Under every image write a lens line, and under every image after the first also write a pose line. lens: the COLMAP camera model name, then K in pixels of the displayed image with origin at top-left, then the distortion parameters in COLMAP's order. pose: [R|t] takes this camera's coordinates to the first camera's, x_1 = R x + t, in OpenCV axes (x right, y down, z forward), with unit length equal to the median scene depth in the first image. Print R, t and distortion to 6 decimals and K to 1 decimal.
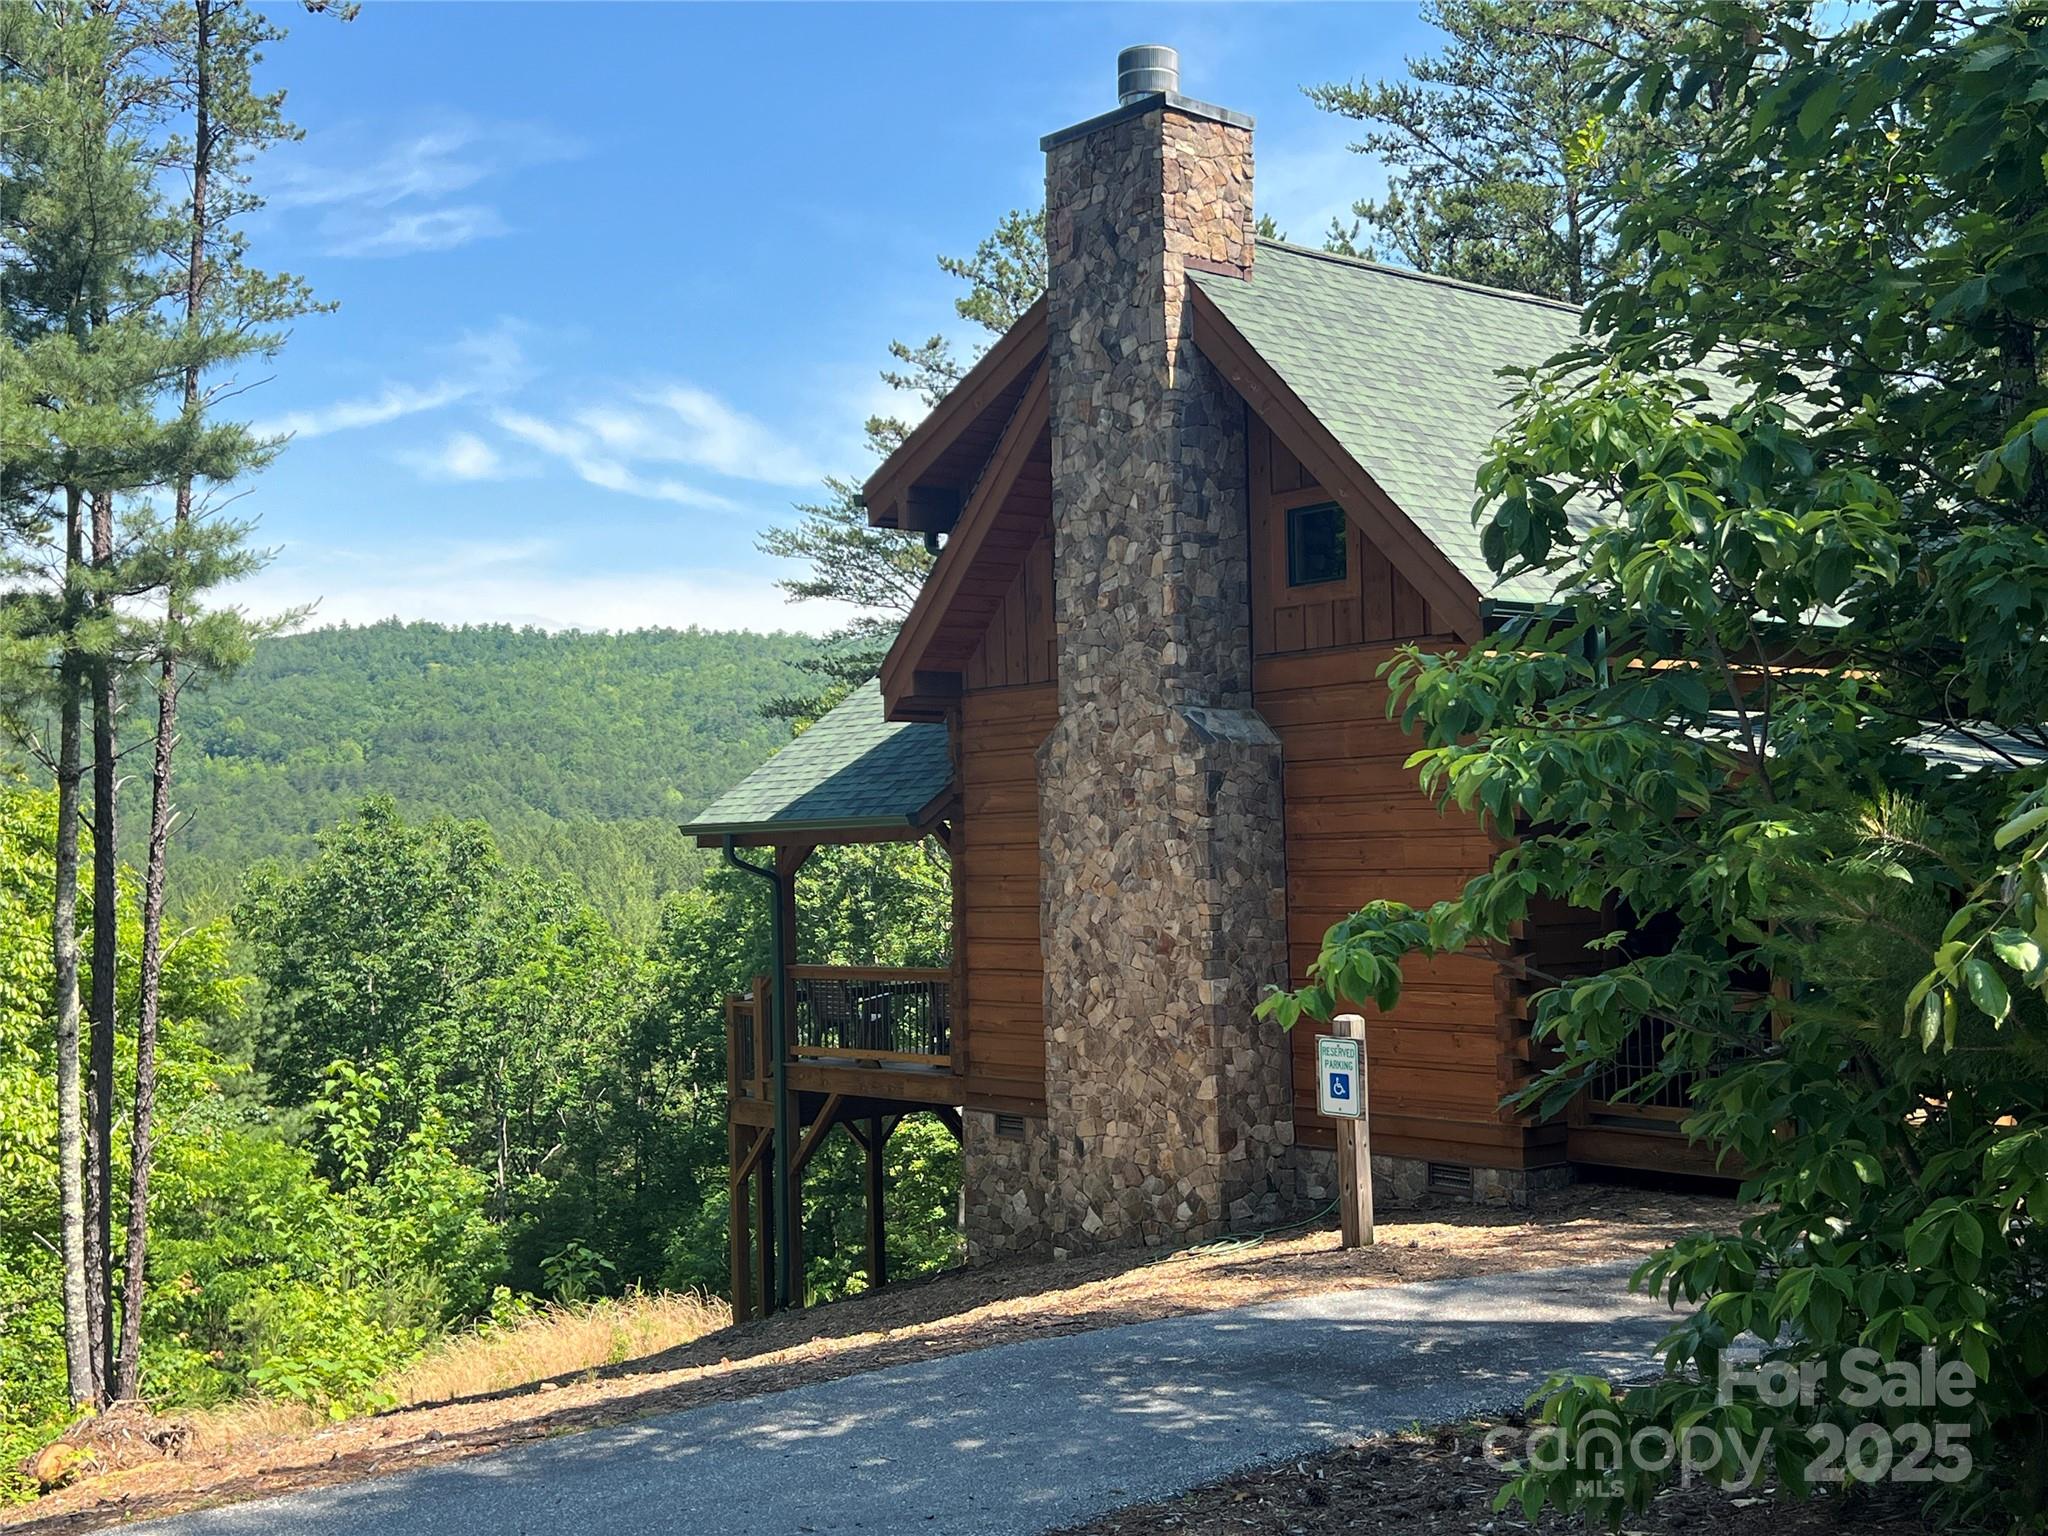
lens RADIAL K [[2316.1, 0, 1023.3], [0, 2316.1, 821.7], [0, 0, 1]] dist [0.223319, -0.867836]
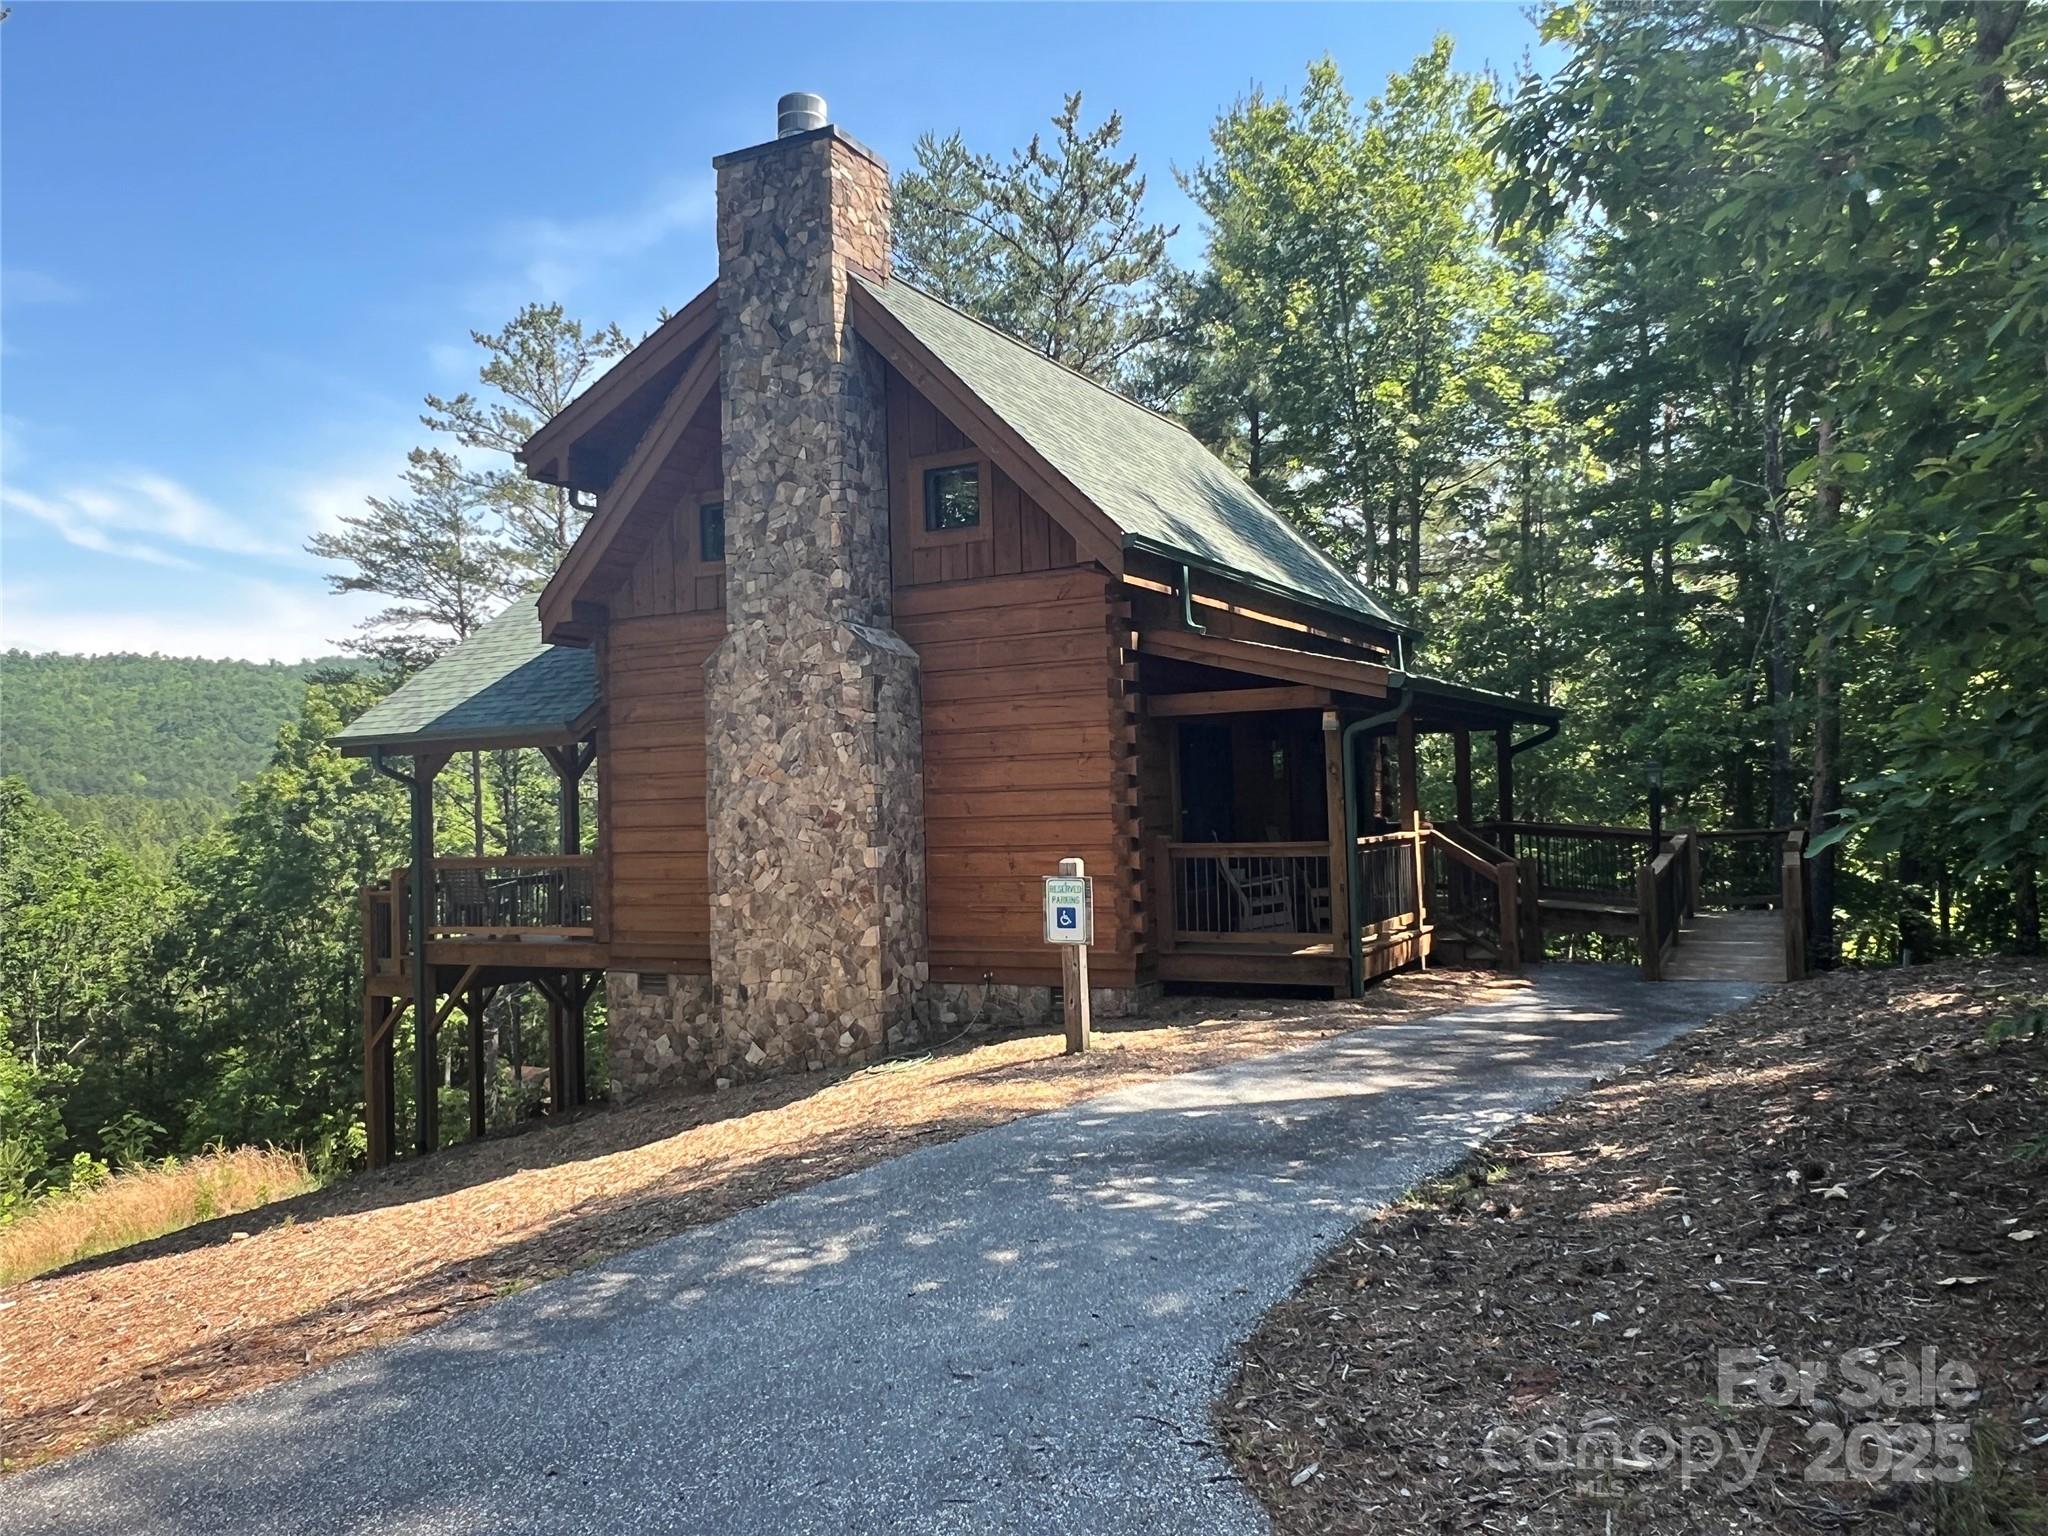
lens RADIAL K [[1536.8, 0, 1021.9], [0, 1536.8, 764.7], [0, 0, 1]] dist [-0.001360, -0.005347]
pose [[0.931165, 0.006849, 0.364533, -0.134385], [0.001067, 0.999768, -0.021510, 0.040656], [-0.364596, 0.020418, 0.930942, 0.215542]]
